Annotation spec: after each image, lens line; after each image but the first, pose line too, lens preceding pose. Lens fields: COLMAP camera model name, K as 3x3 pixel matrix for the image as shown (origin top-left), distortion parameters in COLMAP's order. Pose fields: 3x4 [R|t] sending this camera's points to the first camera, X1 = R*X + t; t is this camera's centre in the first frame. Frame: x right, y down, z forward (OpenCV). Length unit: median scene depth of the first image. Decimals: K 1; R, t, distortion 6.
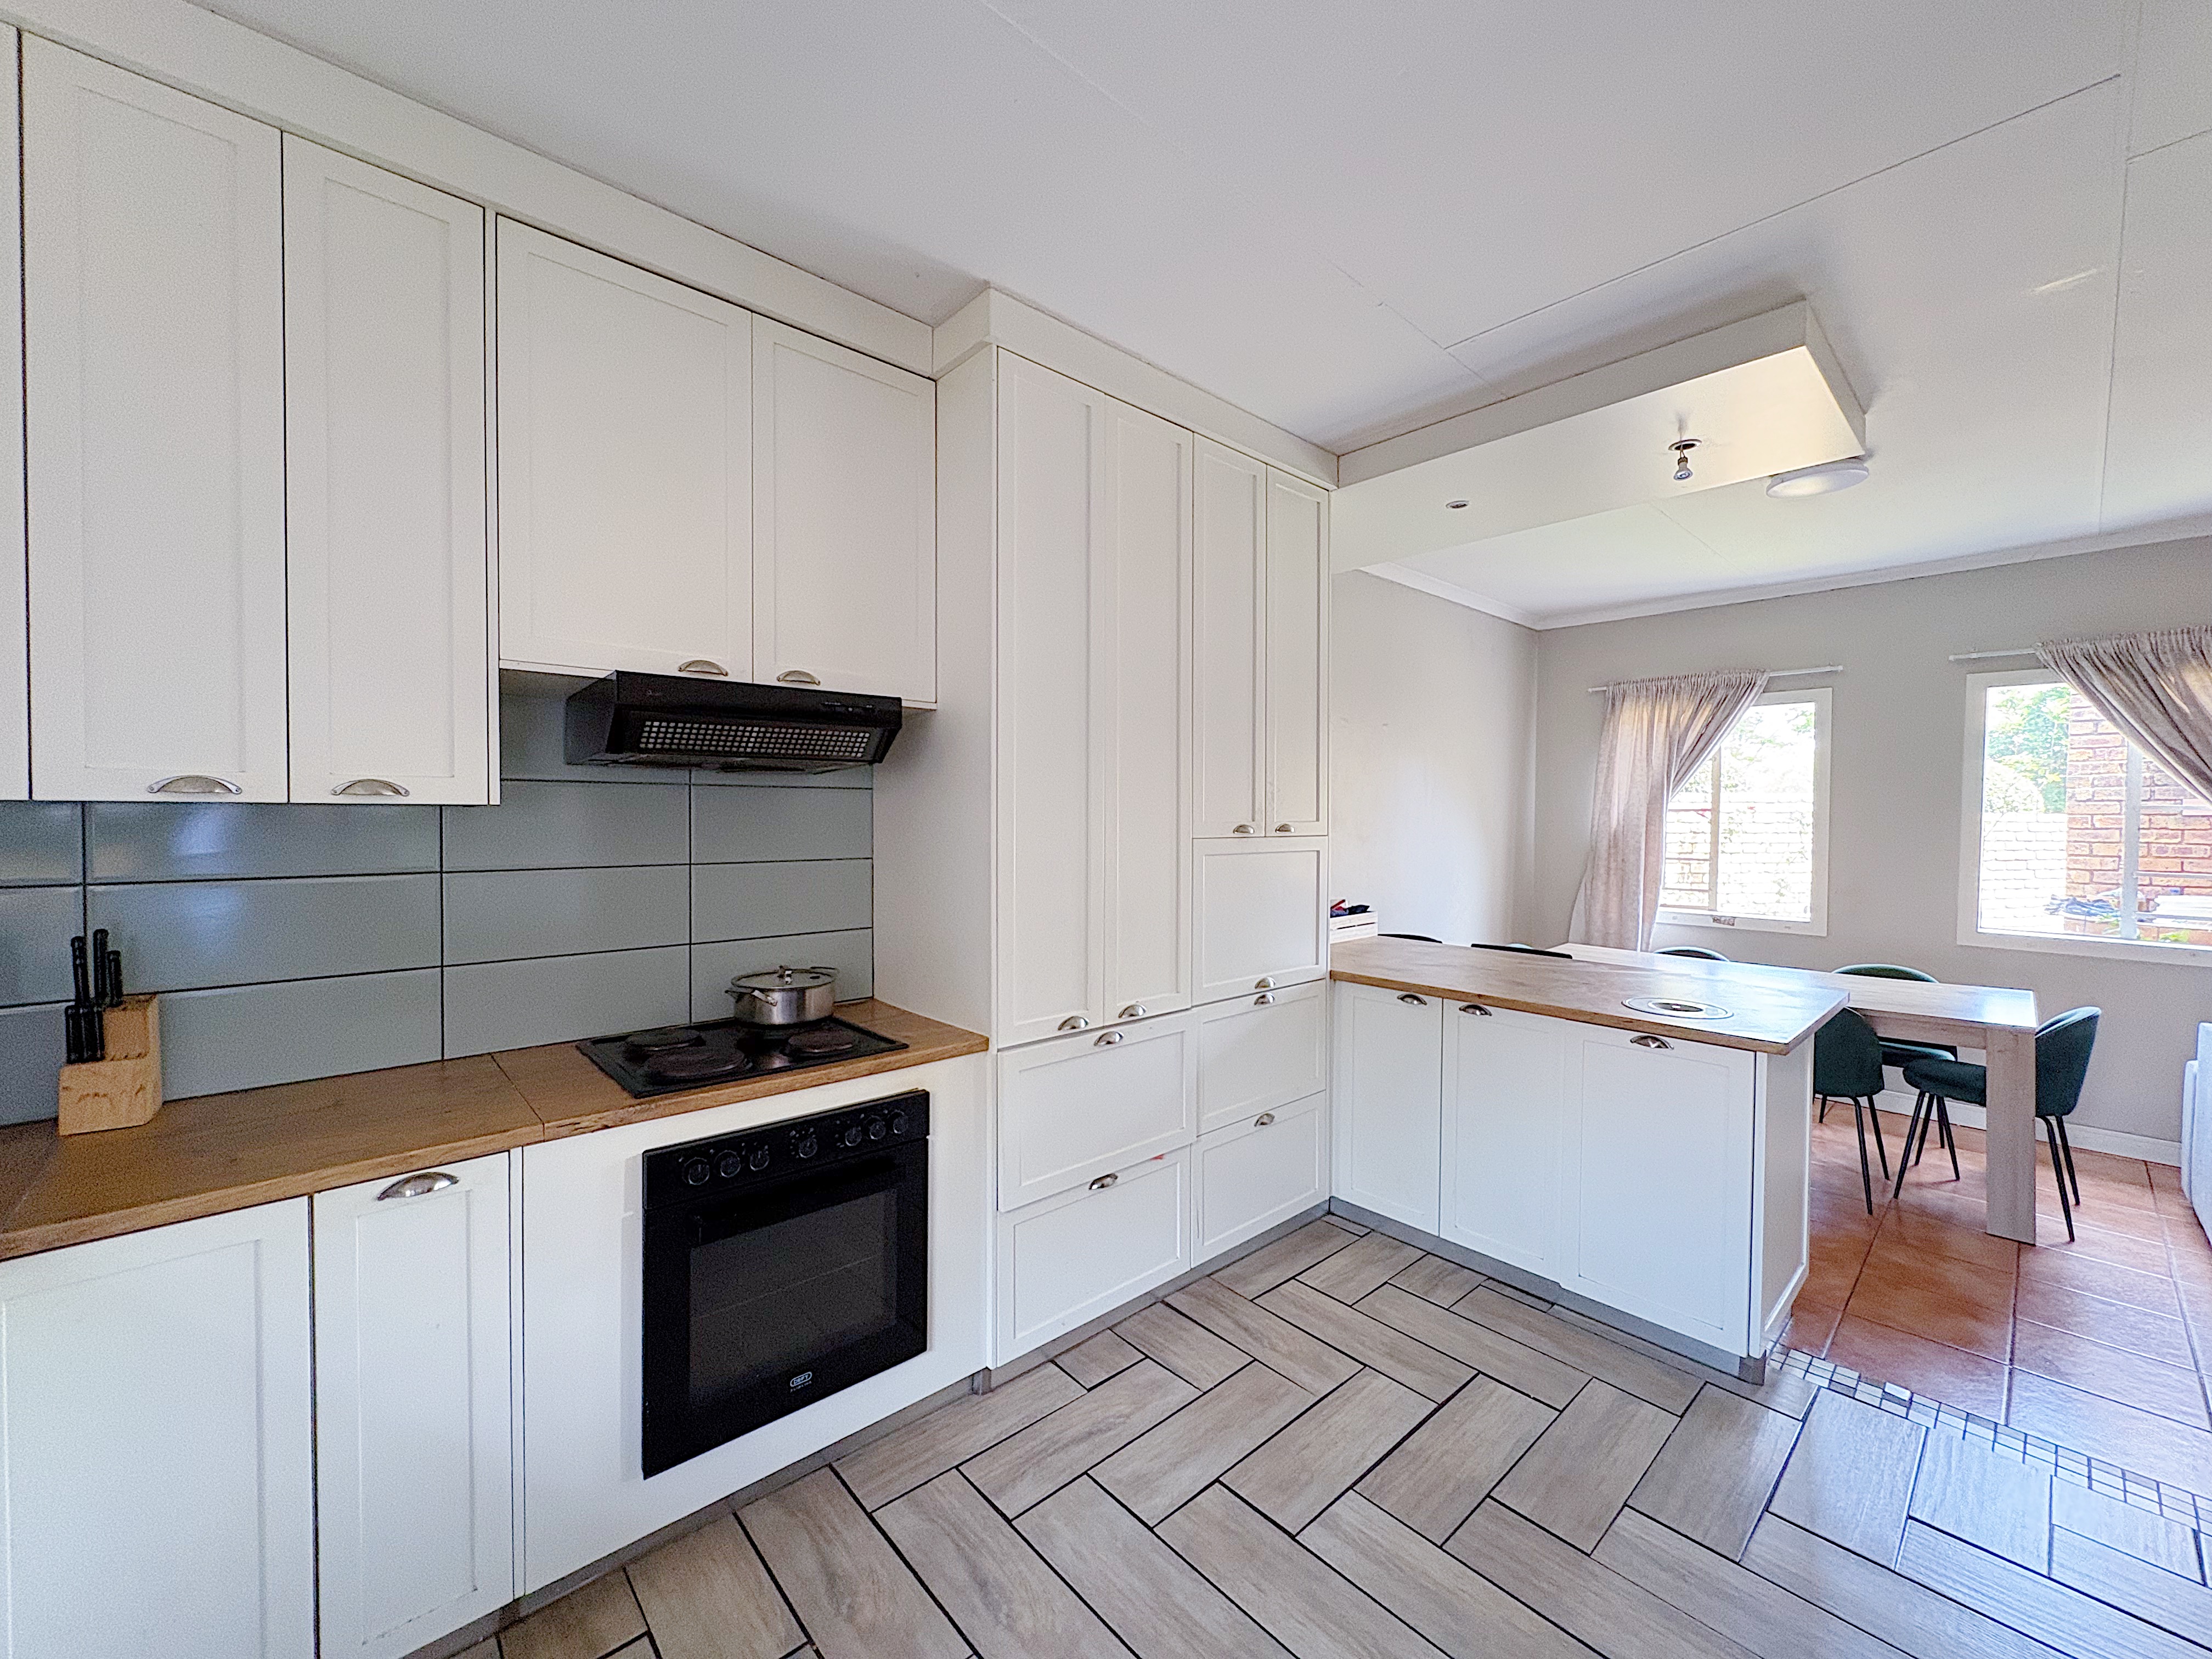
lens RADIAL K [[880.4, 0, 1106.0], [0, 880.4, 829.5], [0, 0, 1]] dist [0.001140, 0.000660]
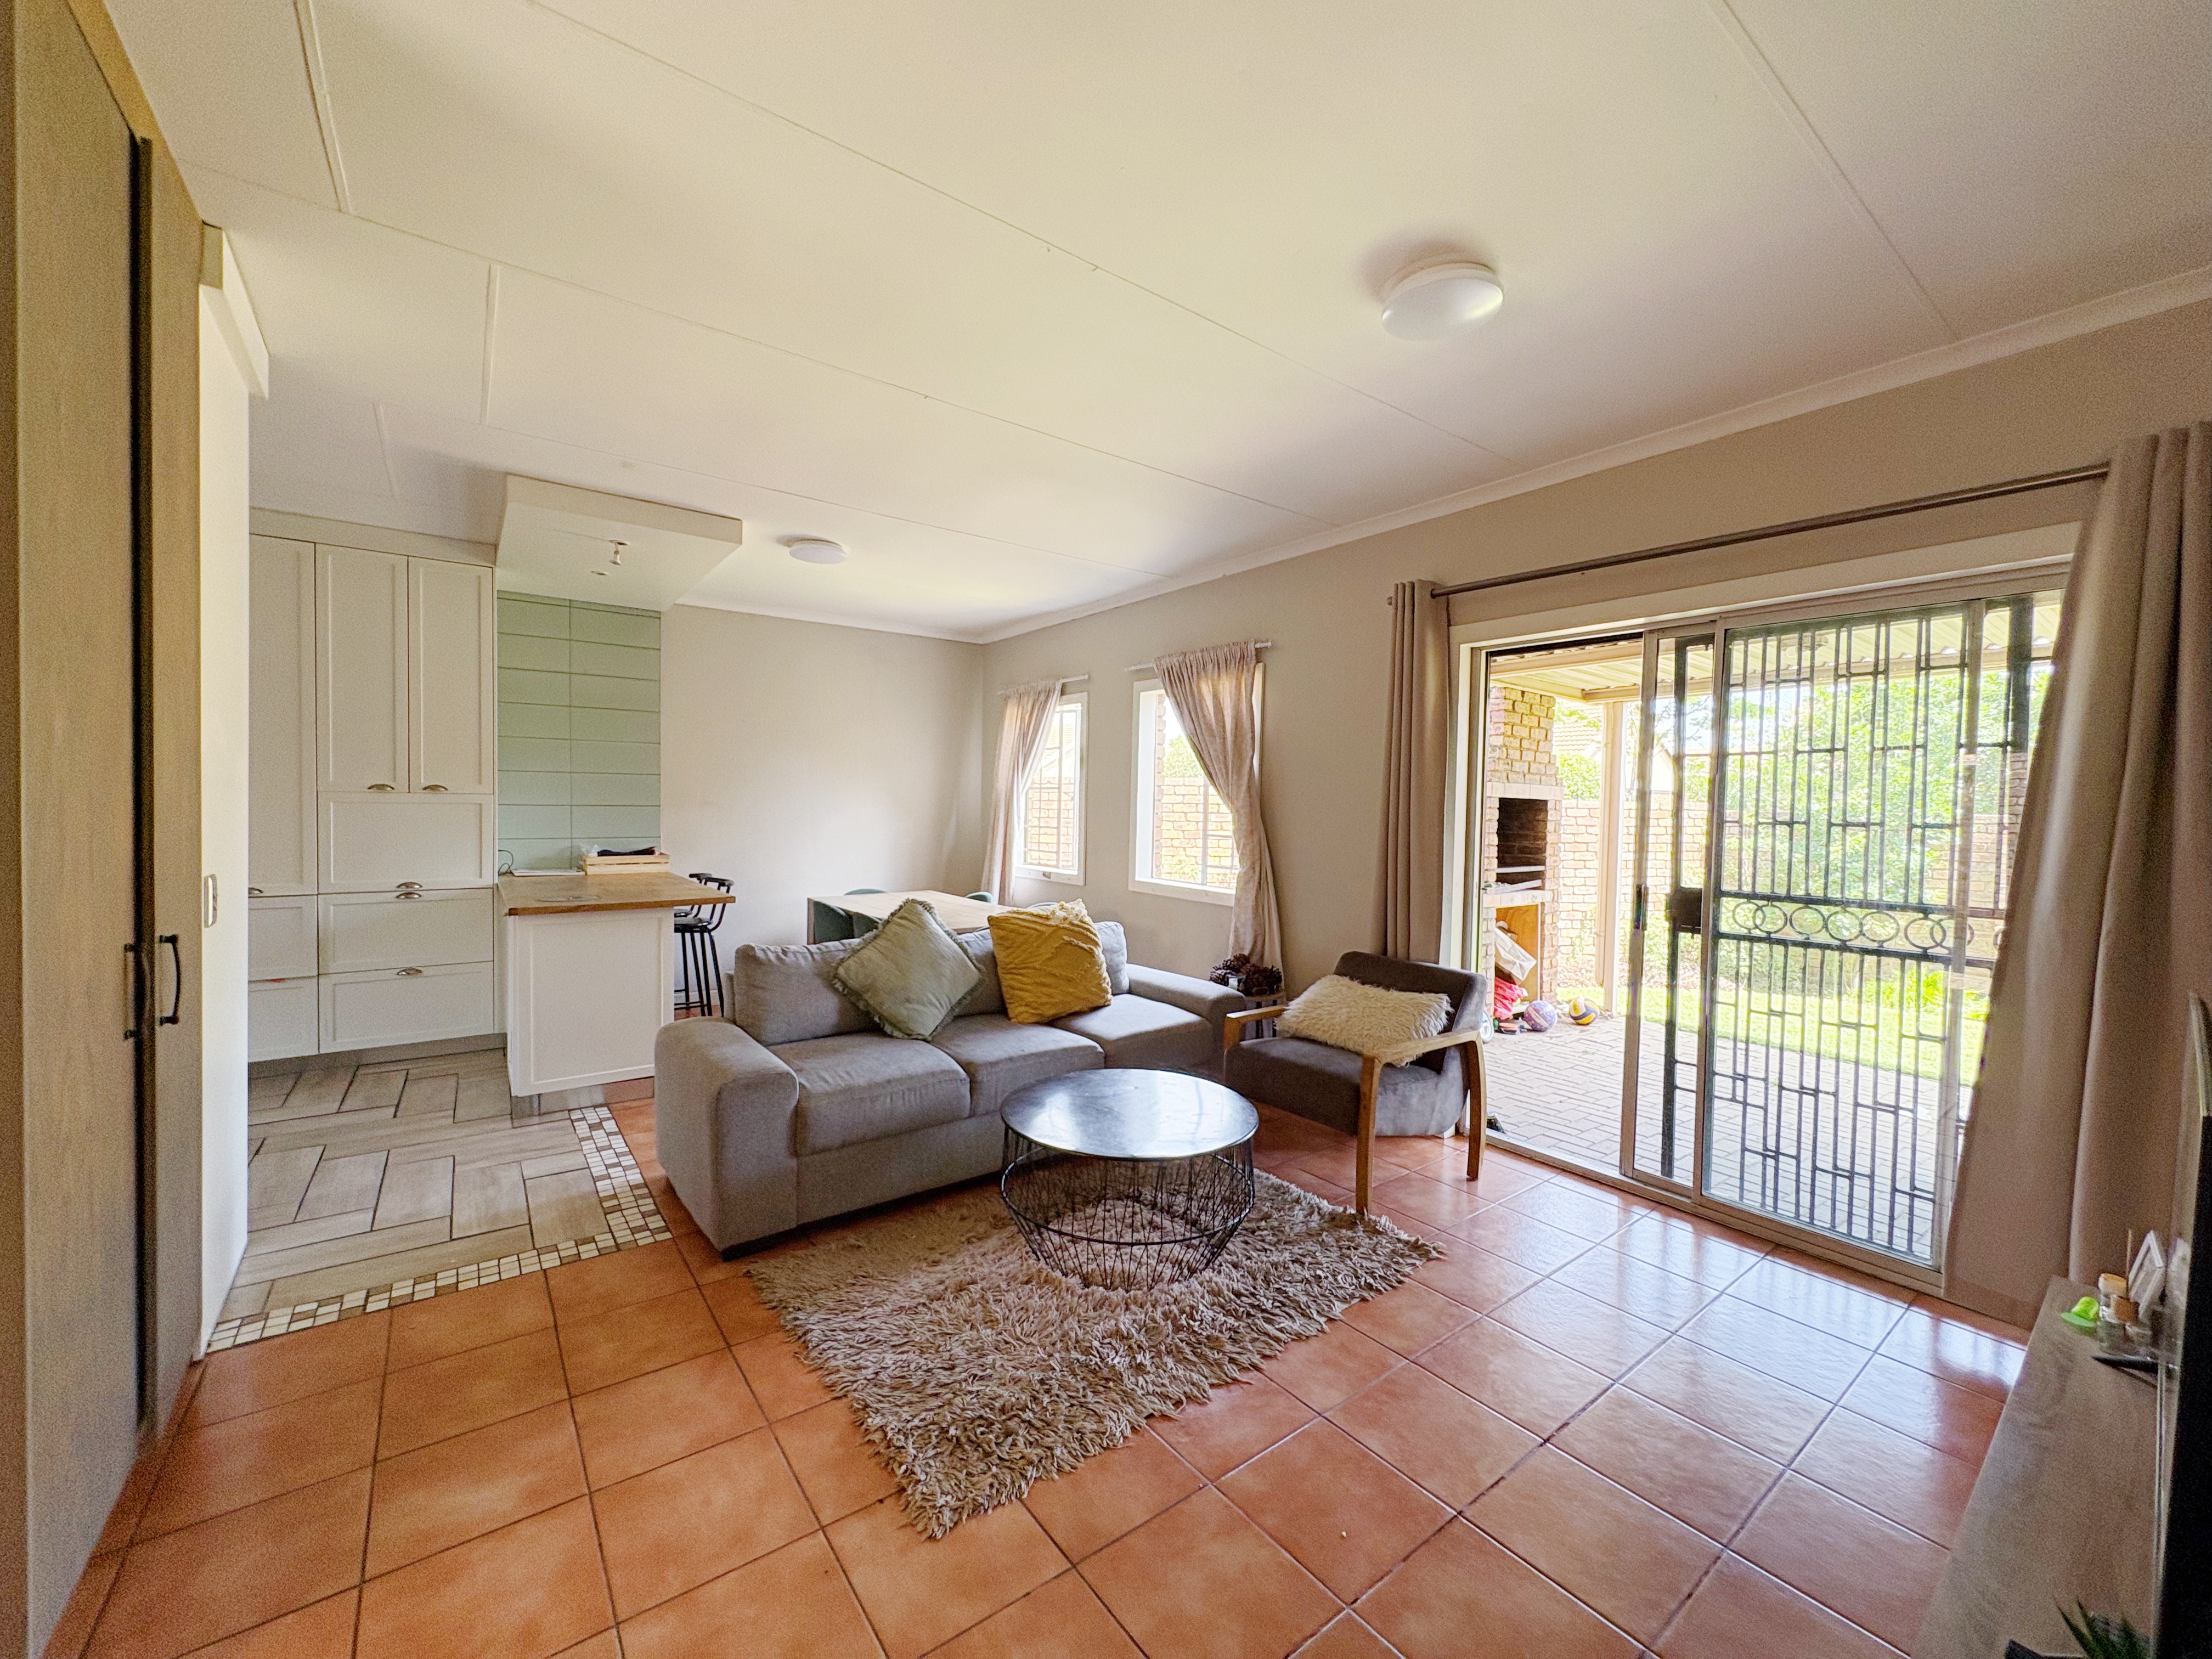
lens RADIAL K [[880.4, 0, 1106.0], [0, 880.4, 829.5], [0, 0, 1]] dist [0.001140, 0.000660]
pose [[0.995845, 0.009368, -0.090585, 1.568385], [-0.008845, 0.999942, 0.006170, 0.053919], [0.090638, -0.005343, 0.995870, -0.461016]]
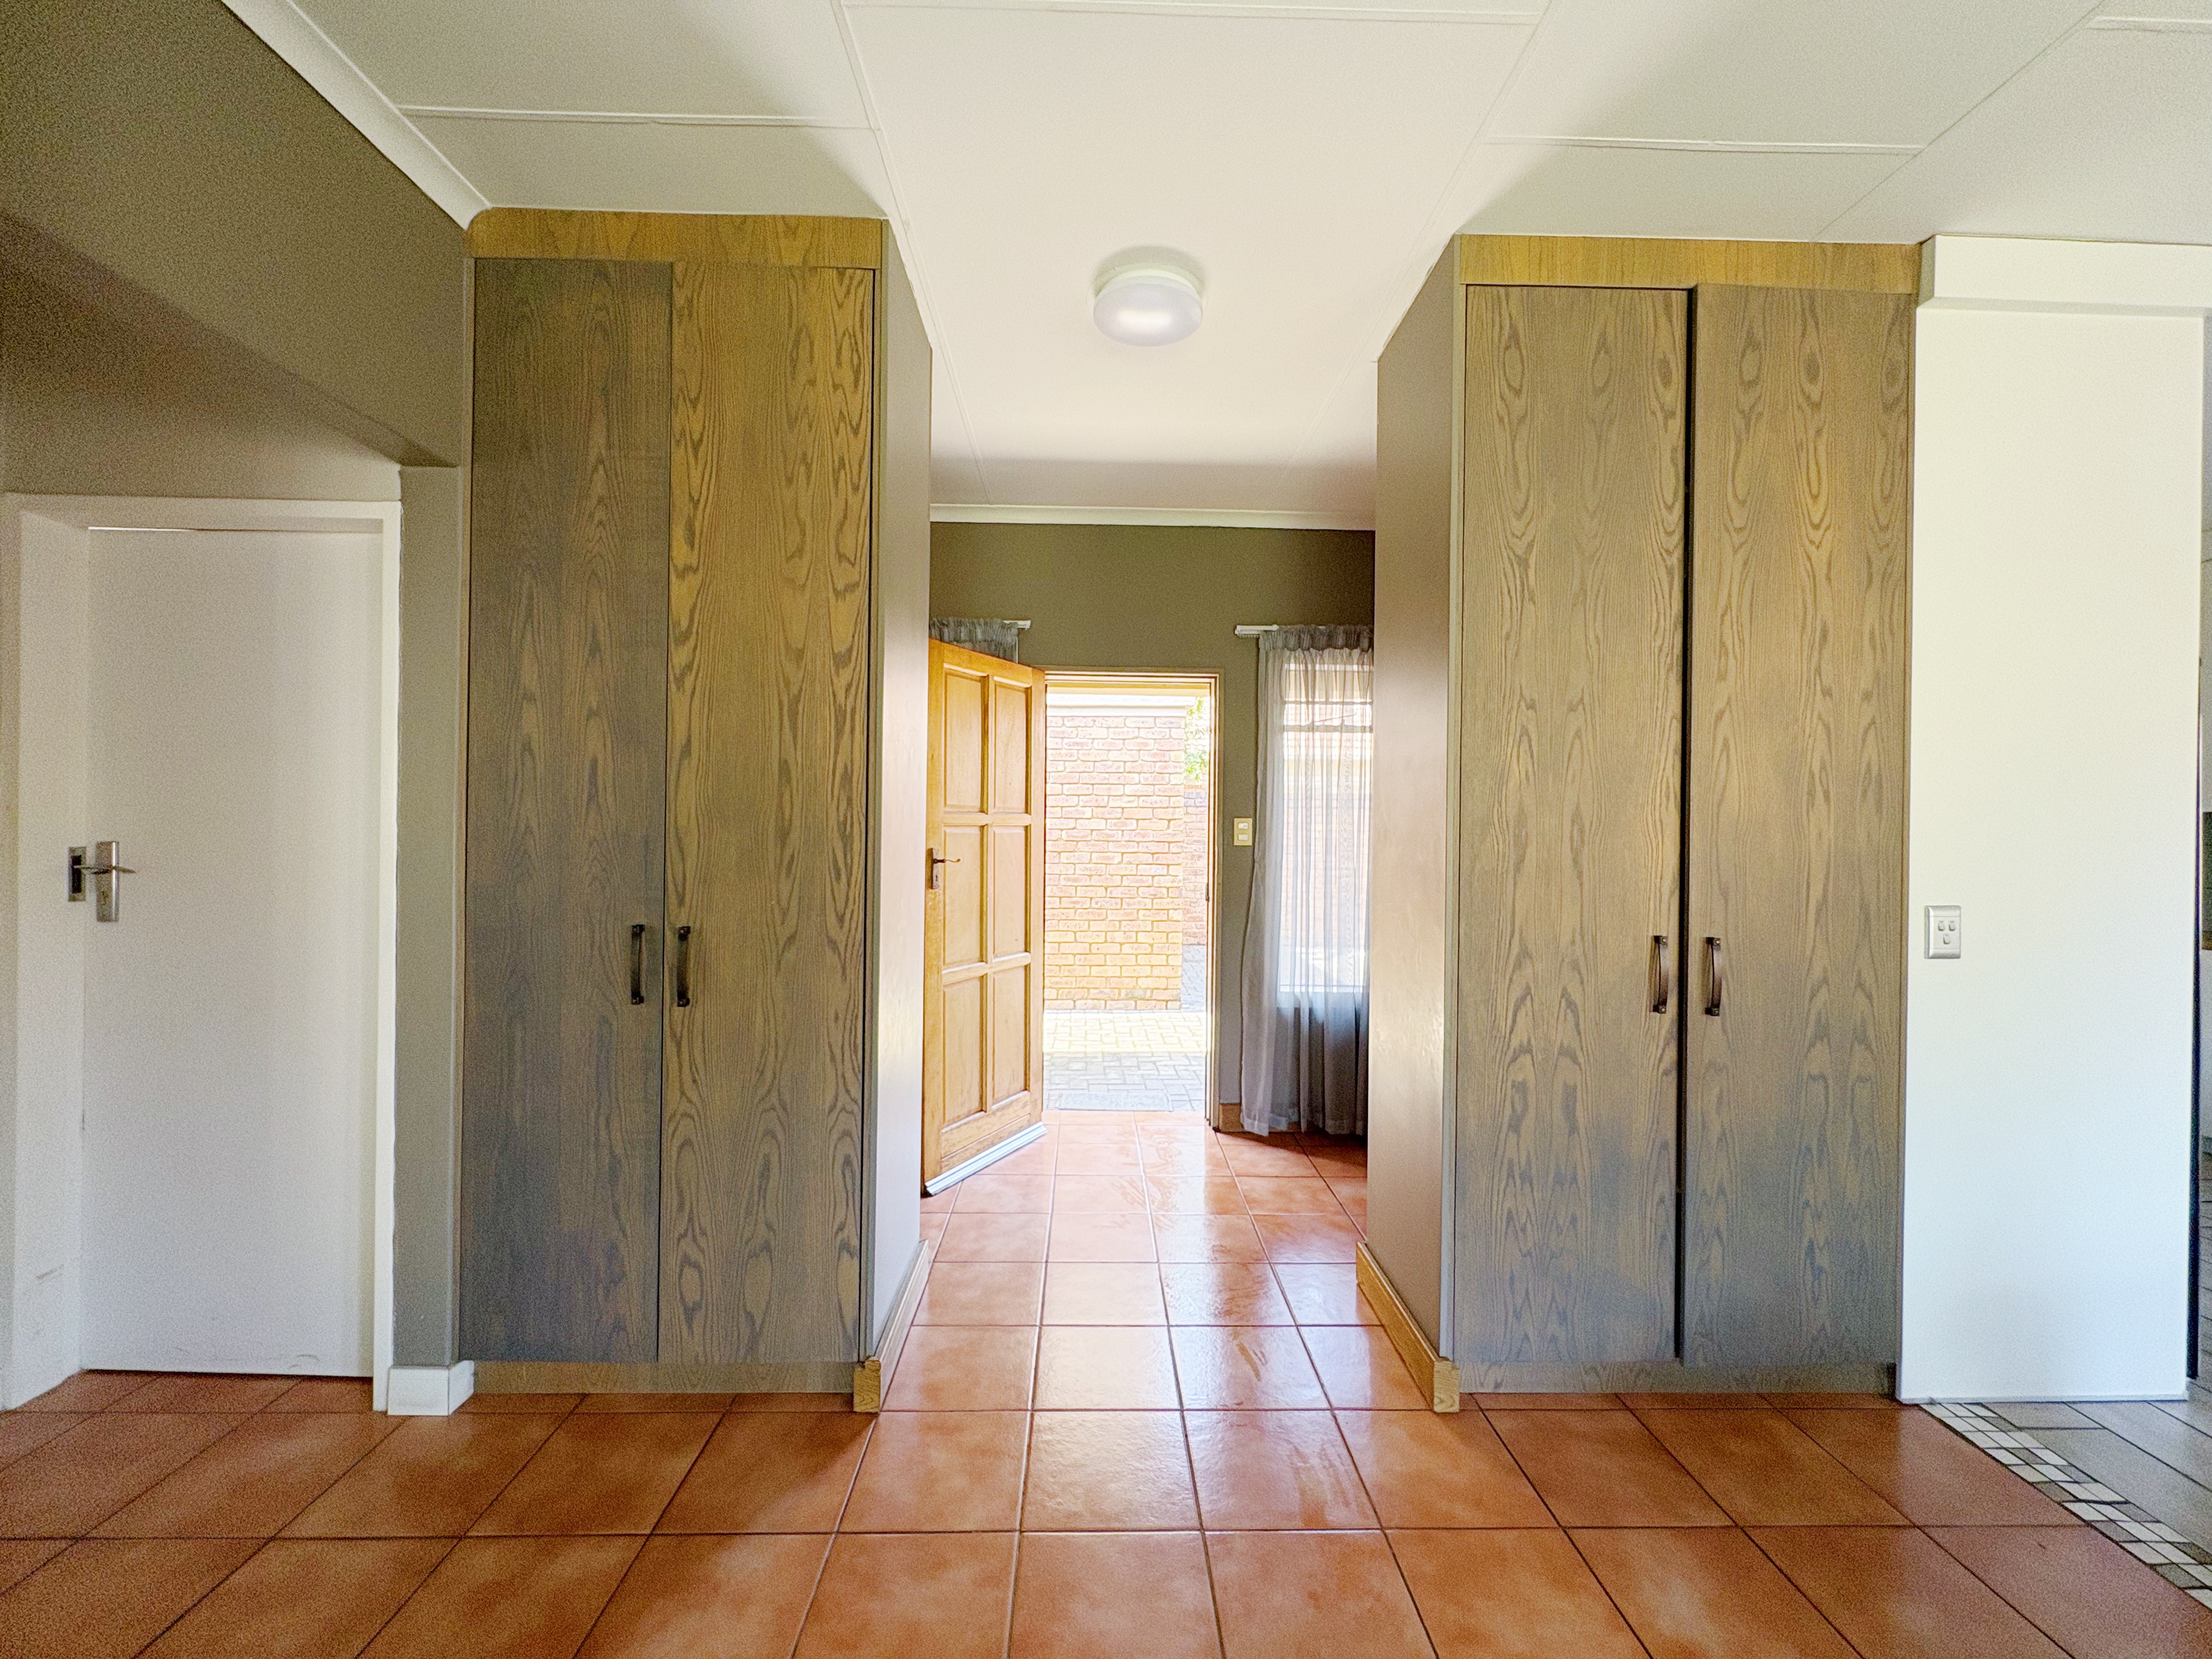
lens RADIAL K [[880.4, 0, 1106.0], [0, 880.4, 829.5], [0, 0, 1]] dist [0.001140, 0.000660]
pose [[-0.652427, -0.020085, -0.757585, 1.730591], [-0.032476, 0.999471, 0.001470, 0.062402], [0.757155, 0.025562, -0.652735, 0.177121]]
